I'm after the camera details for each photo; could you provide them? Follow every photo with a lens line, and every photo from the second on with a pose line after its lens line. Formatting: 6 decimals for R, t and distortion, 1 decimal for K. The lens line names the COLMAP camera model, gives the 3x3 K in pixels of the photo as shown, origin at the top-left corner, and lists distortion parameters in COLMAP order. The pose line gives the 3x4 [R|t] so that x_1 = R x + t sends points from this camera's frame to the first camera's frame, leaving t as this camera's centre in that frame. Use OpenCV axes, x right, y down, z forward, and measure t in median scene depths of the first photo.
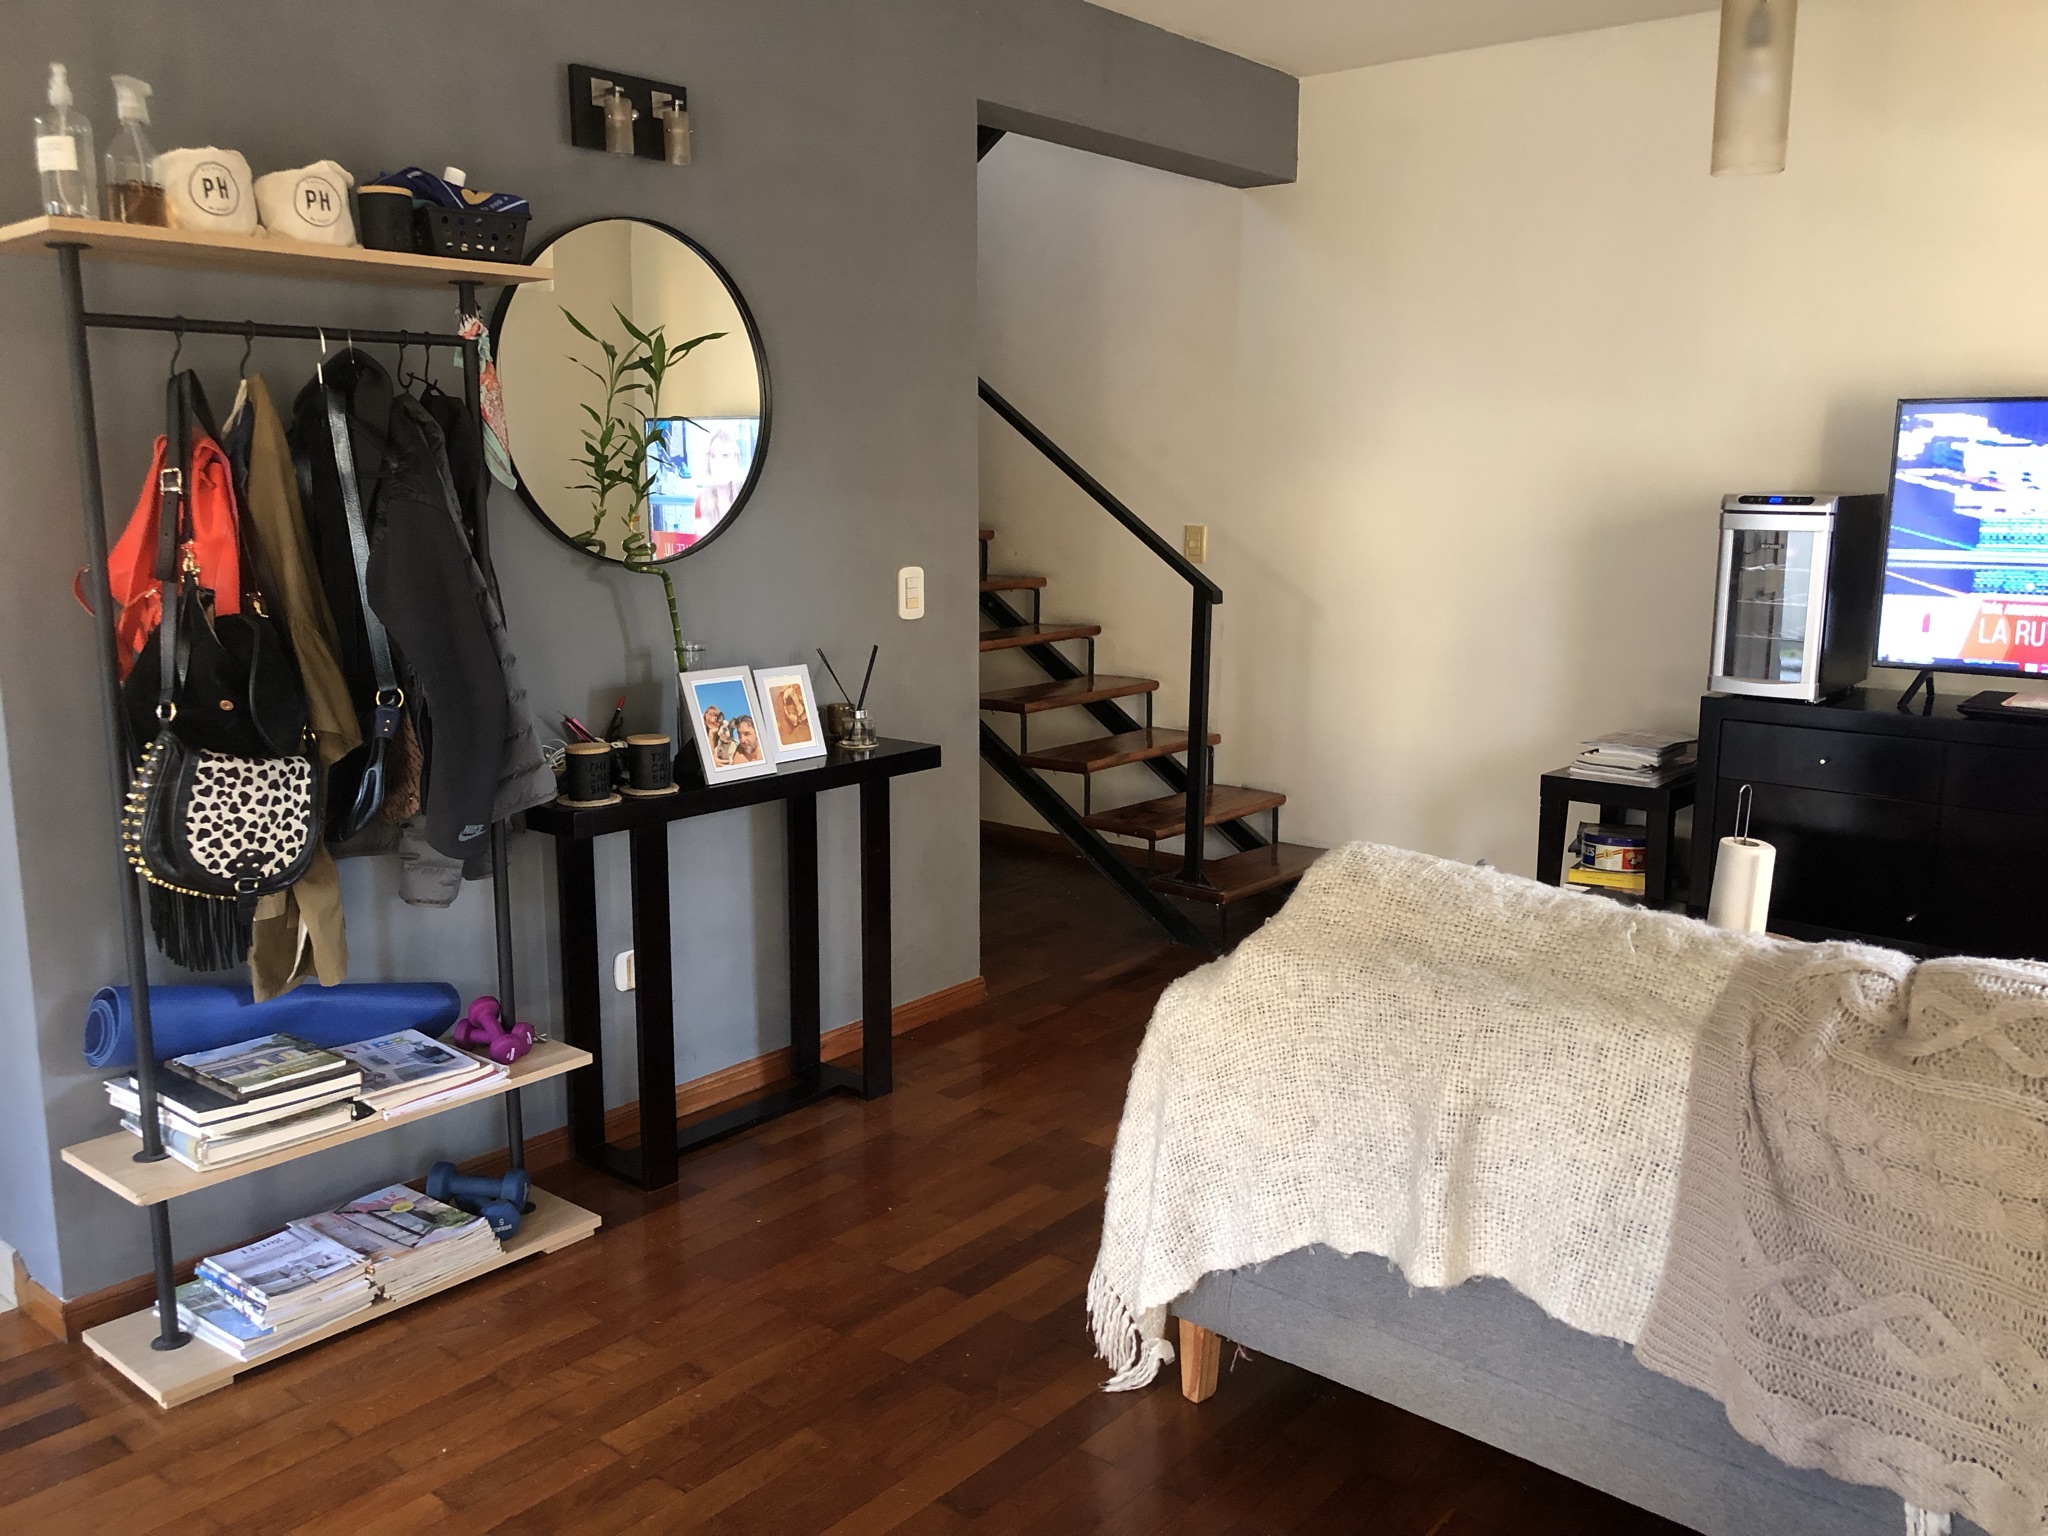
lens RADIAL K [[1682.2, 0, 1023.3], [0, 1682.2, 757.7], [0, 0, 1]] dist [0.036959, -0.046970]
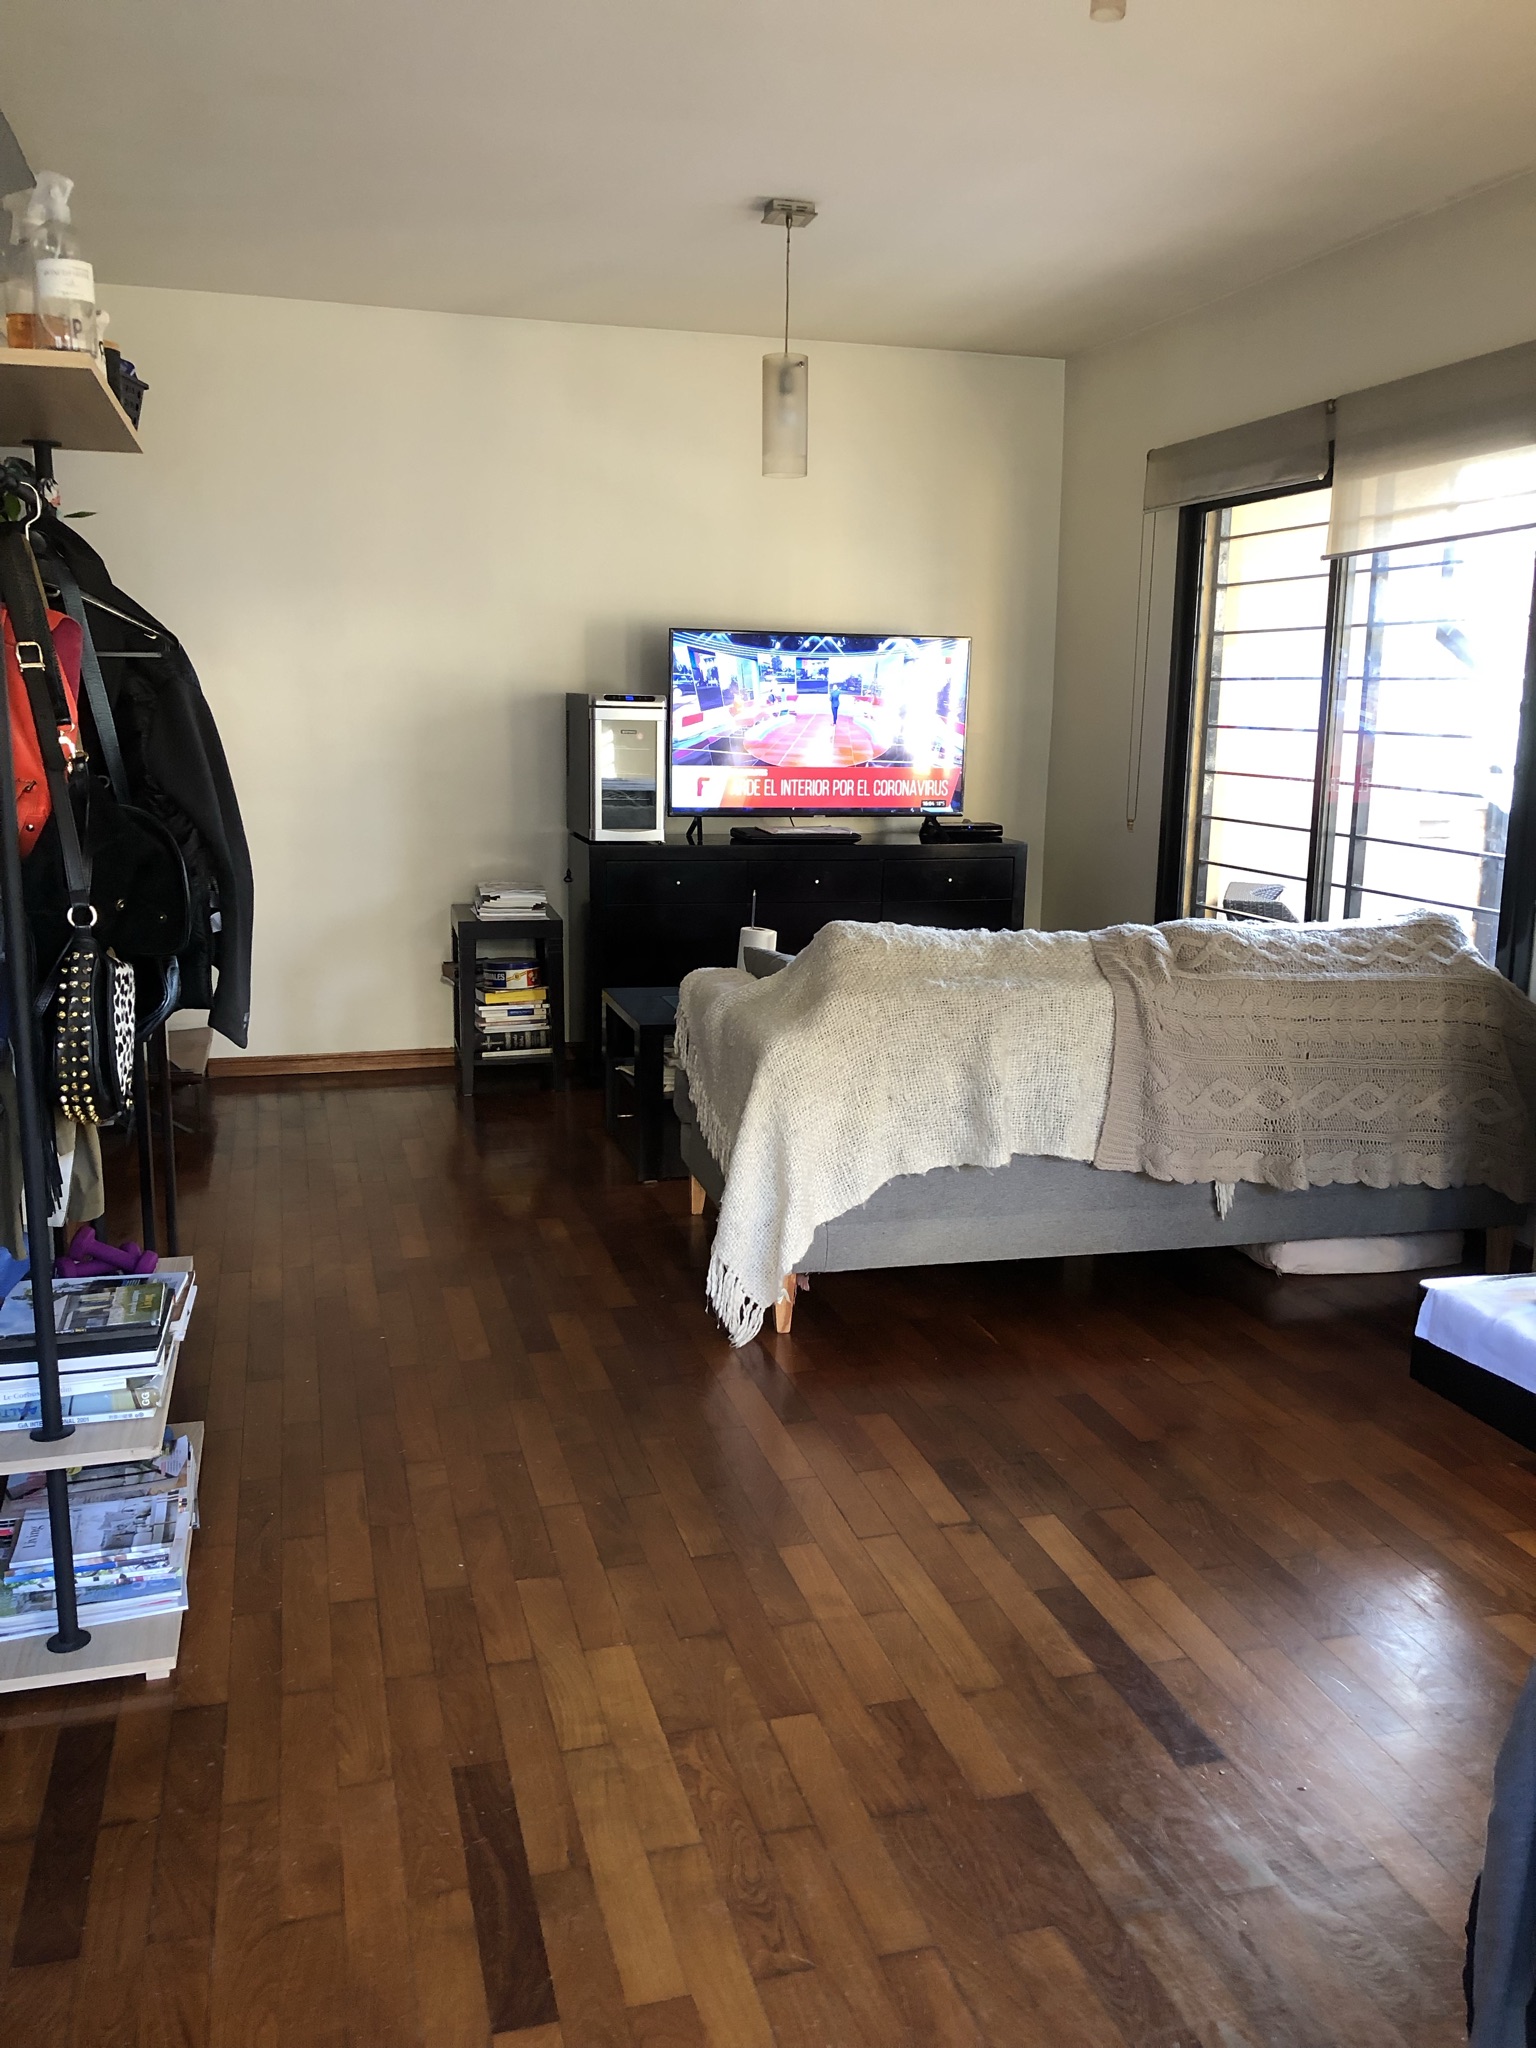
lens RADIAL K [[1682.2, 0, 773.1], [0, 1682.2, 1033.7], [0, 0, 1]] dist [0.036959, -0.046970]
pose [[0.558165, -0.155803, 0.814970, -0.956009], [0.125466, 0.986766, 0.102716, -0.011261], [-0.820189, 0.044918, 0.570327, 0.180084]]
